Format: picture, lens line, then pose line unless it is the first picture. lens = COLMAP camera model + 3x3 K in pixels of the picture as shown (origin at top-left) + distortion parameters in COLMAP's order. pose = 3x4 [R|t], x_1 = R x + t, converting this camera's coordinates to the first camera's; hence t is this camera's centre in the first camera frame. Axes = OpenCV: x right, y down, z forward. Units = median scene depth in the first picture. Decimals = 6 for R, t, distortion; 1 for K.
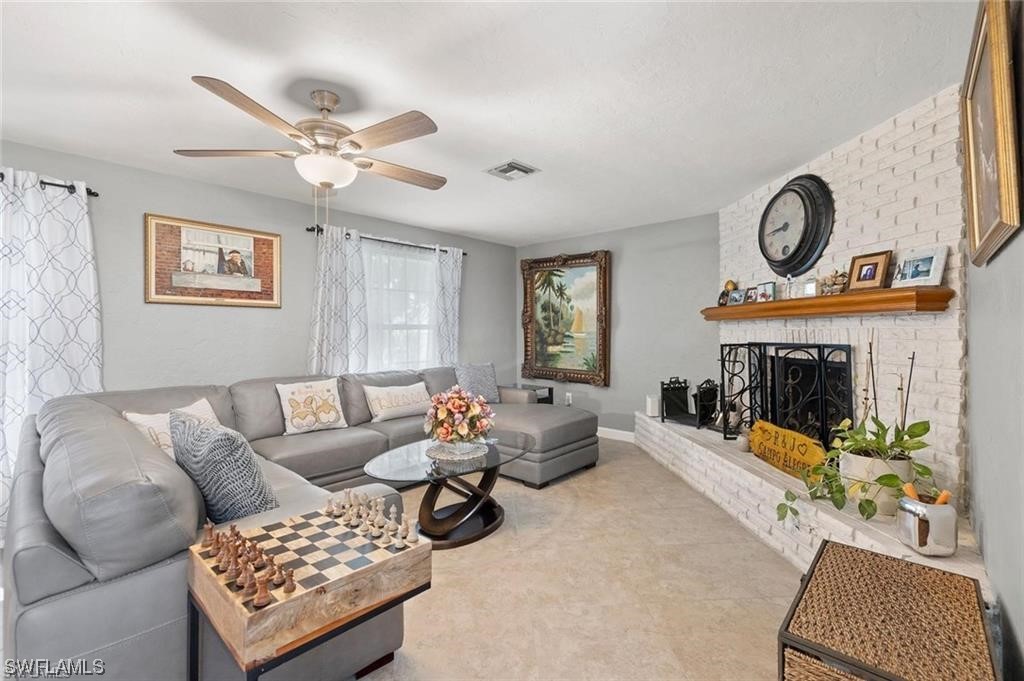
lens RADIAL K [[437.9, 0, 512.0], [0, 437.9, 340.5], [0, 0, 1]] dist [-0.000187, -0.000080]
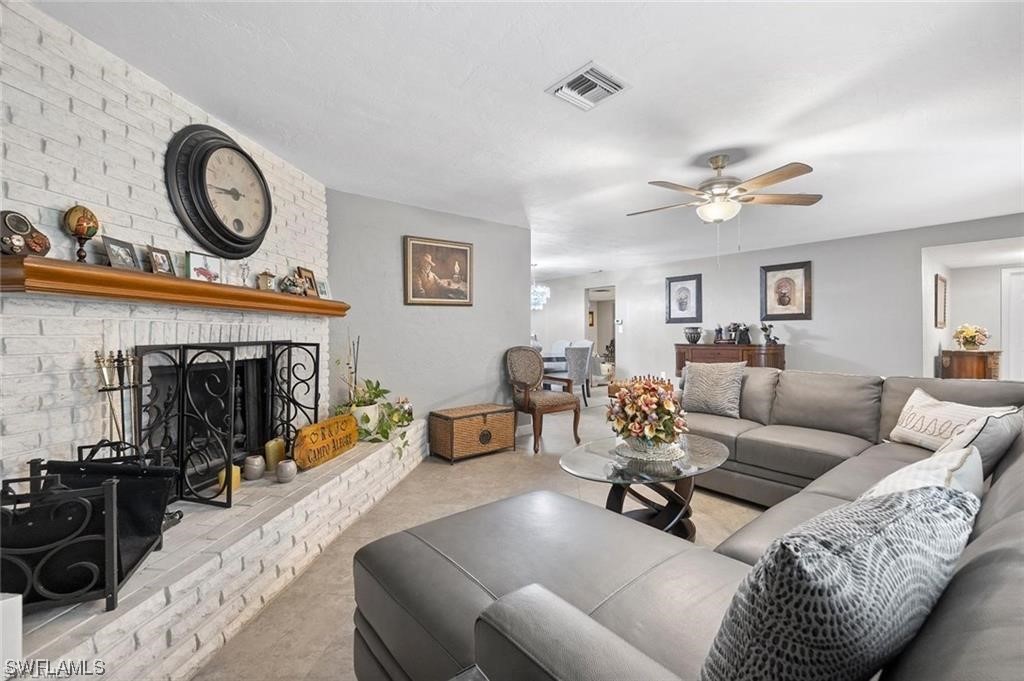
lens RADIAL K [[437.9, 0, 512.0], [0, 437.9, 340.5], [0, 0, 1]] dist [-0.000187, -0.000080]
pose [[-0.987627, 0.010824, 0.156446, 0.009252], [0.016299, 0.999297, 0.033757, -0.010071], [-0.155970, 0.035889, -0.987110, 1.086107]]
